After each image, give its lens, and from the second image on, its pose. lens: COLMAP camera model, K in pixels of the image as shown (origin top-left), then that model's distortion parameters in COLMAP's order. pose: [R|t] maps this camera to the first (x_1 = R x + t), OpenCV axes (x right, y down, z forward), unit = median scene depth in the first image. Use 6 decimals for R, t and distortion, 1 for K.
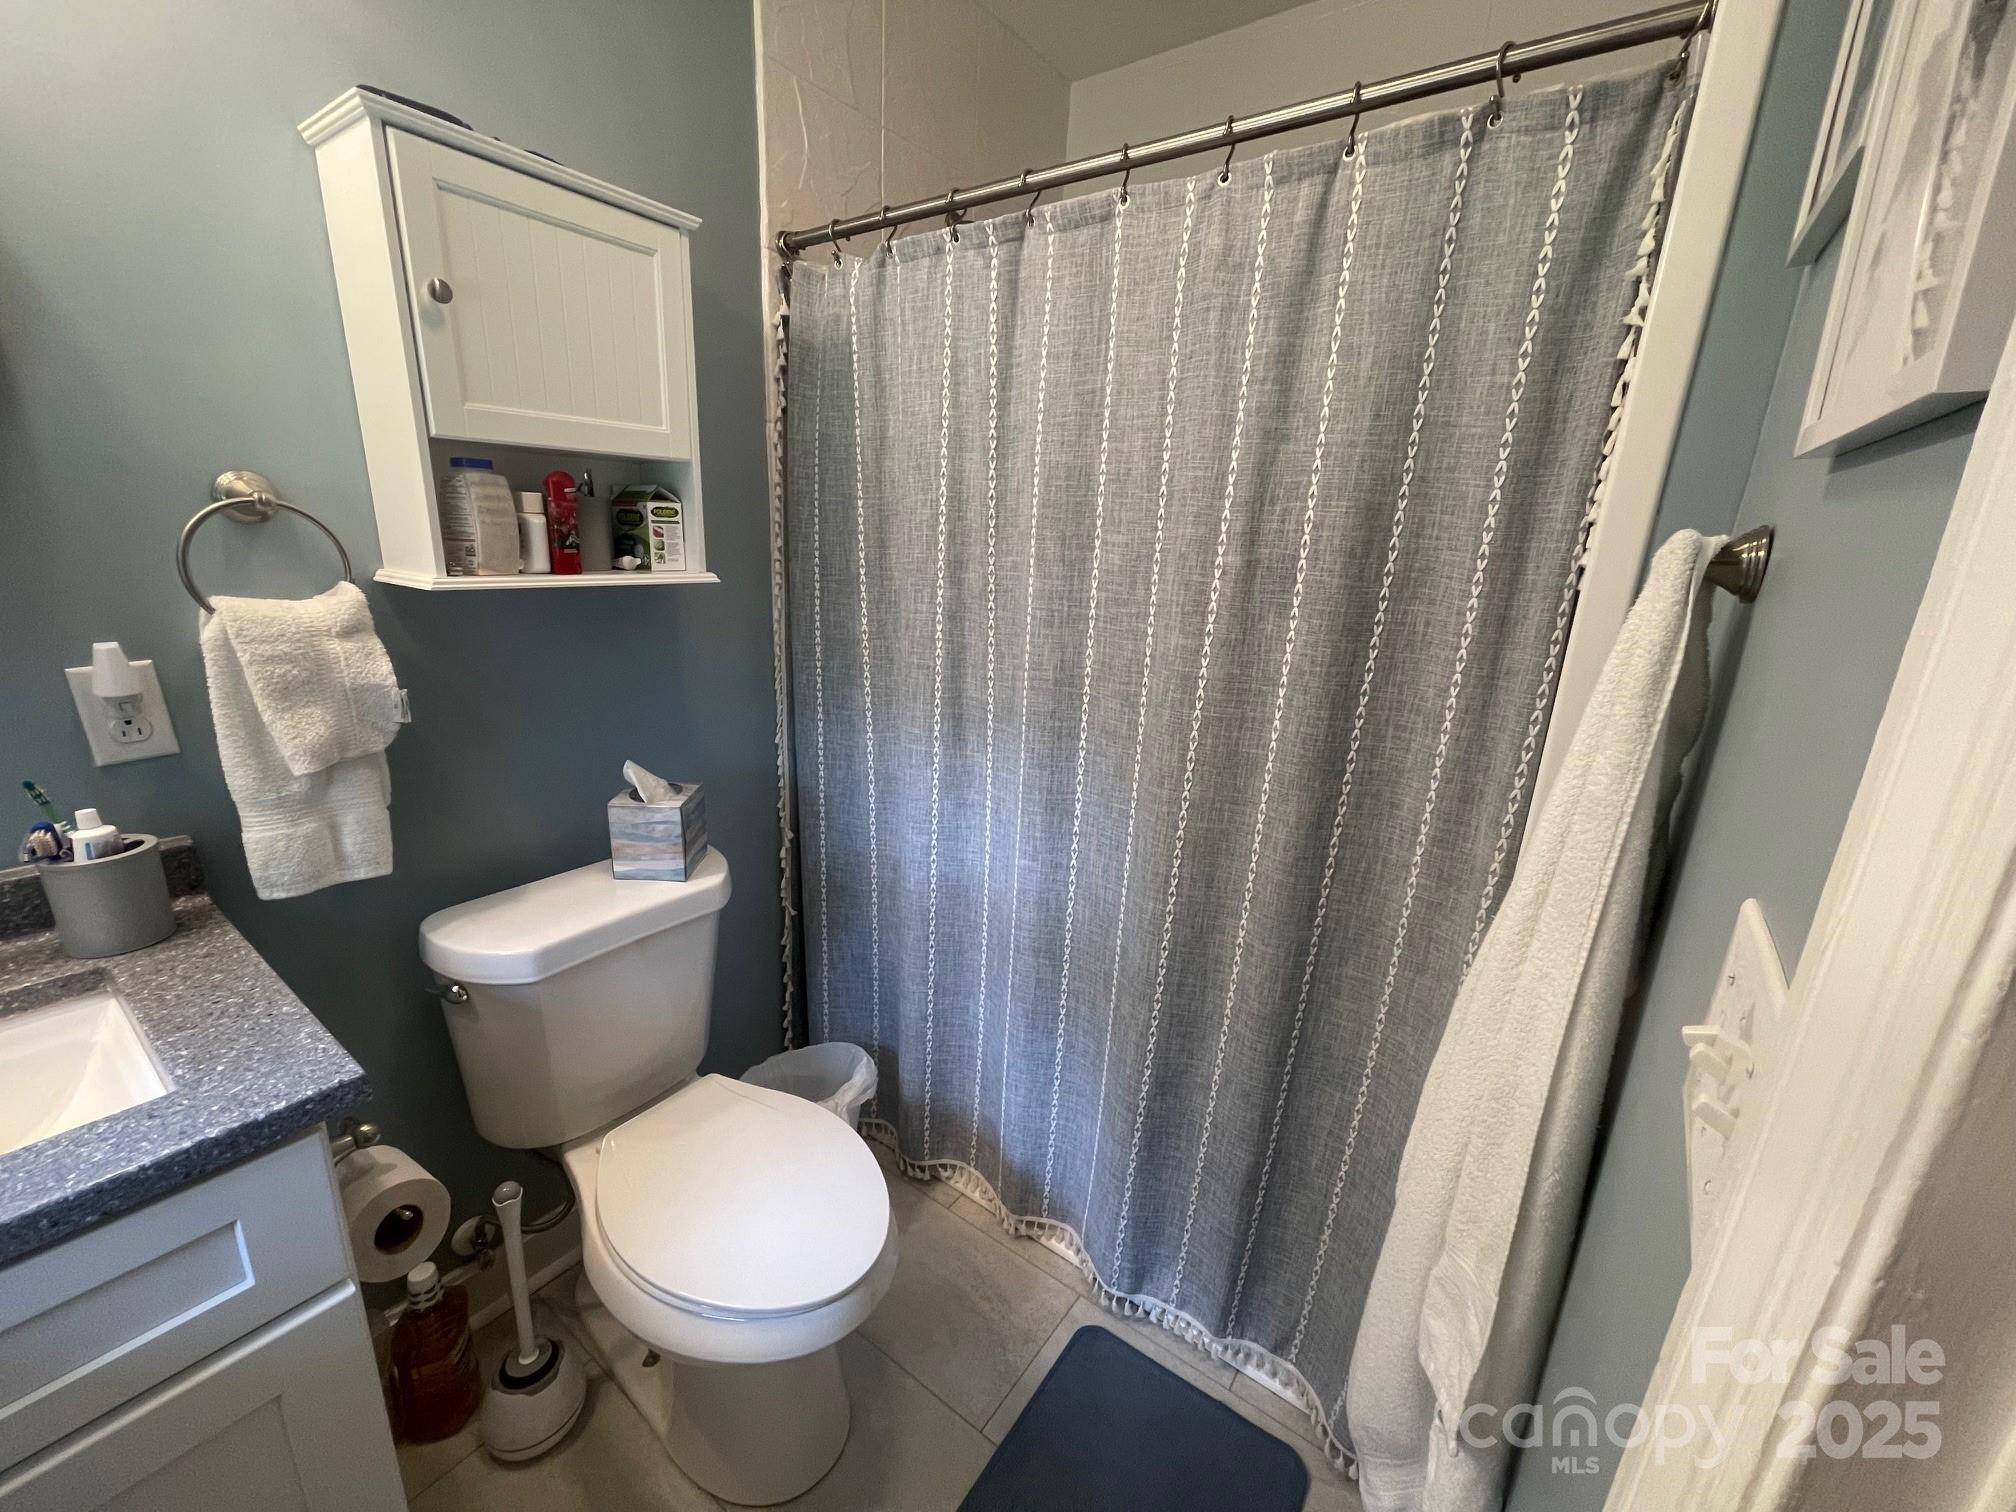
lens RADIAL K [[813.9, 0, 1007.0], [0, 813.9, 759.3], [0, 0, 1]] dist [-0.002665, 0.001696]
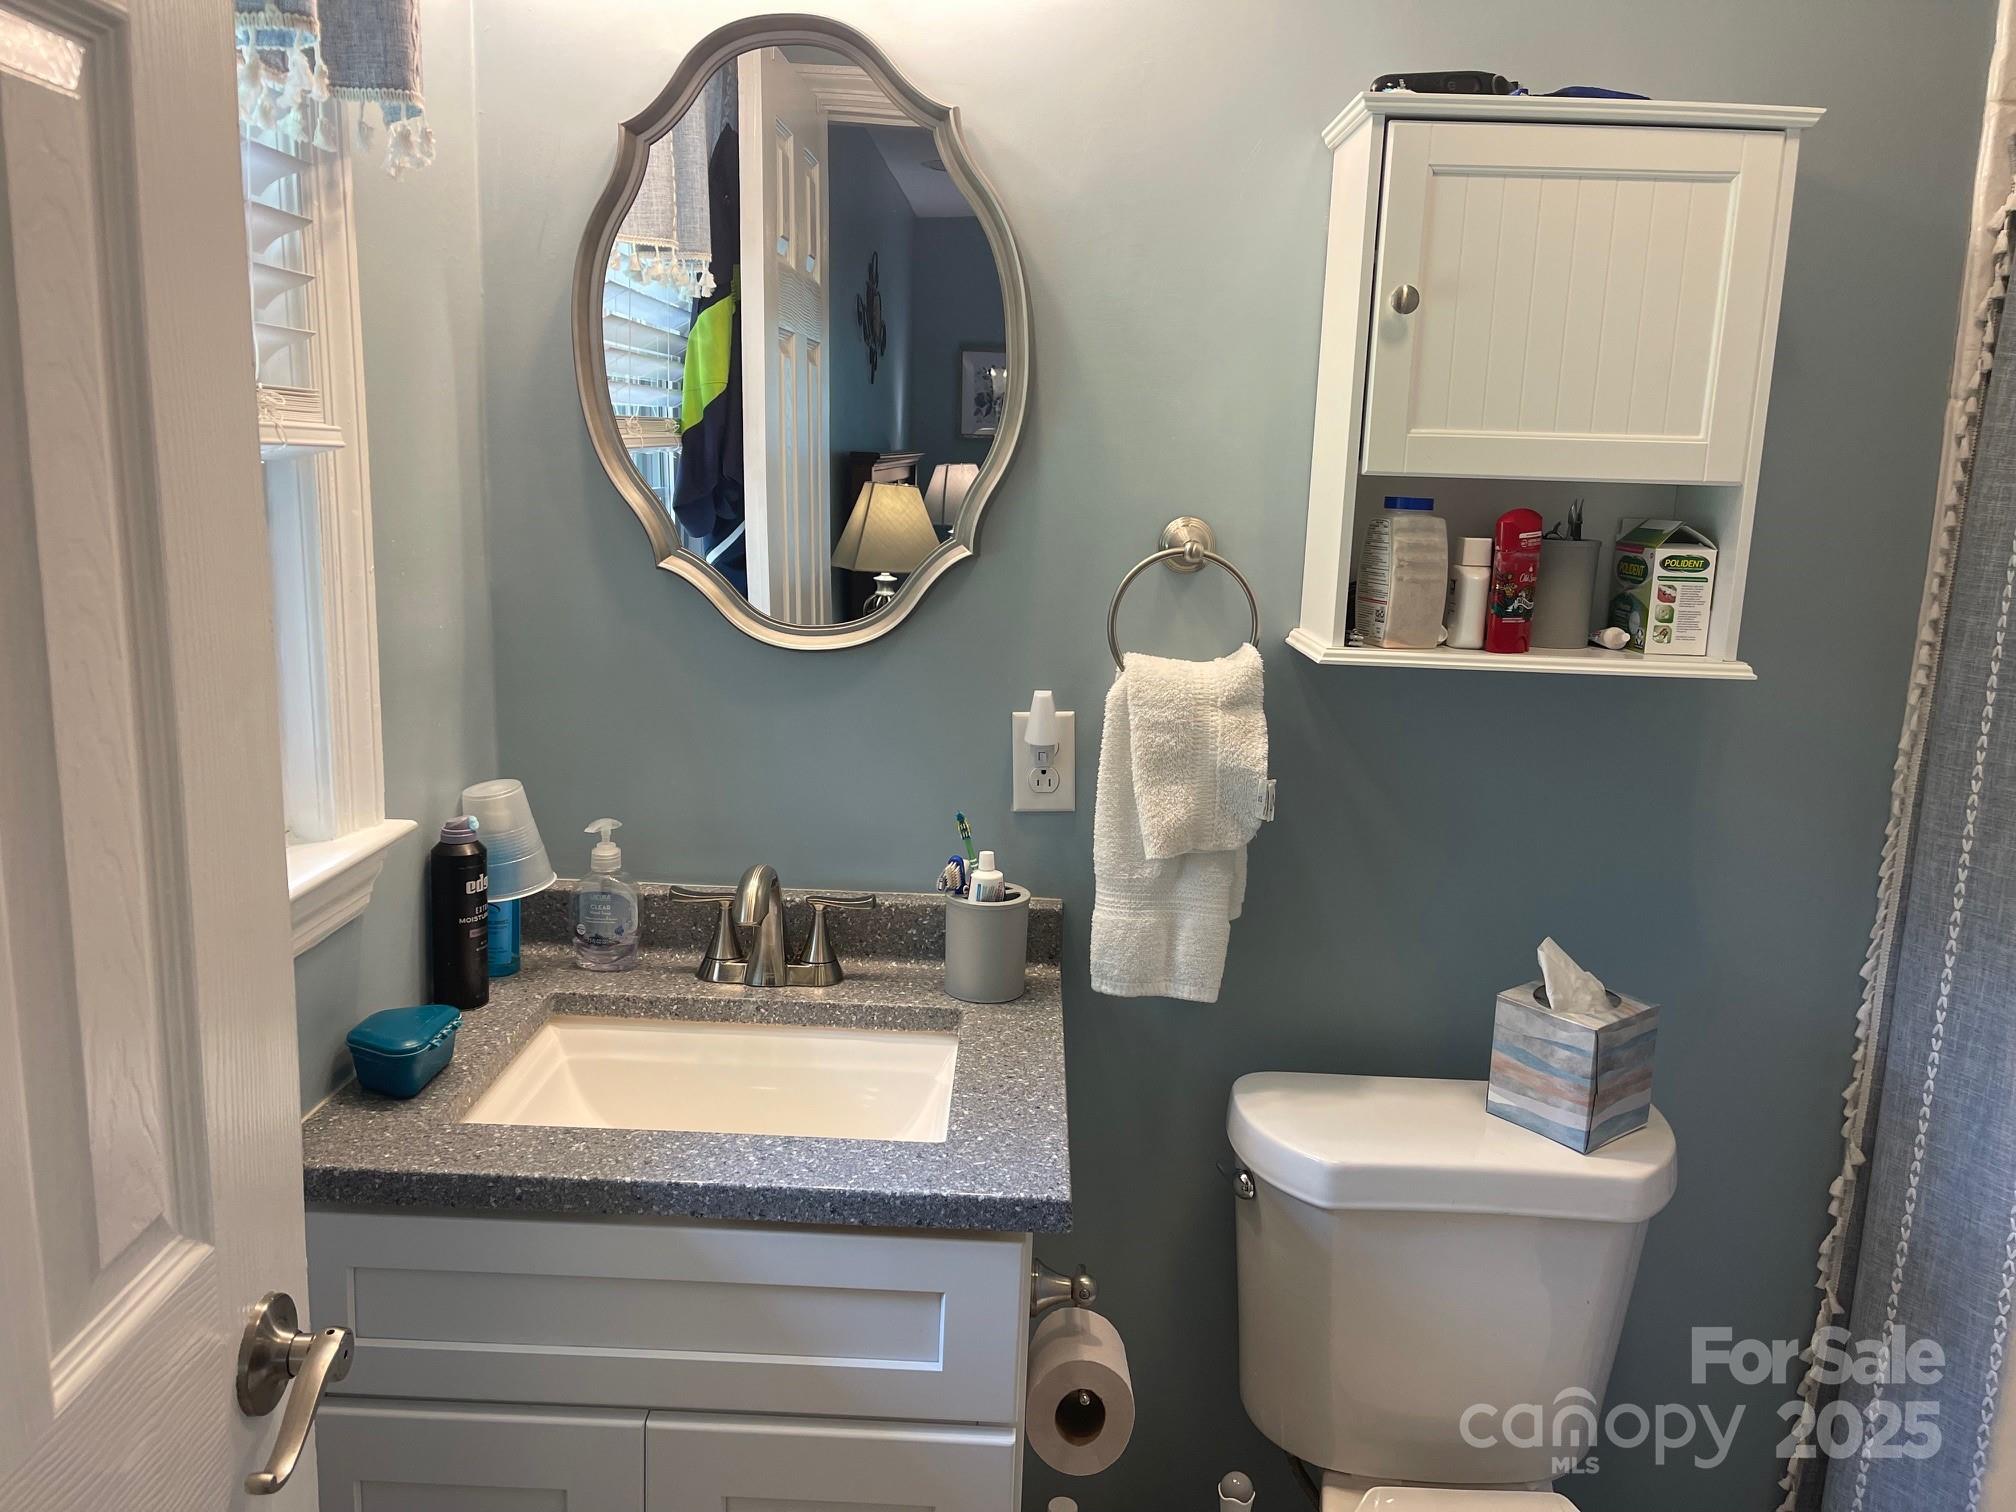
lens RADIAL K [[1532.6, 0, 1008.3], [0, 1532.6, 743.6], [0, 0, 1]] dist [0.053245, -0.083609]
pose [[0.569857, 0.128049, -0.811706, 0.319573], [-0.234634, 0.972017, -0.011386, -0.041859], [0.787534, 0.196943, 0.583955, -0.087066]]
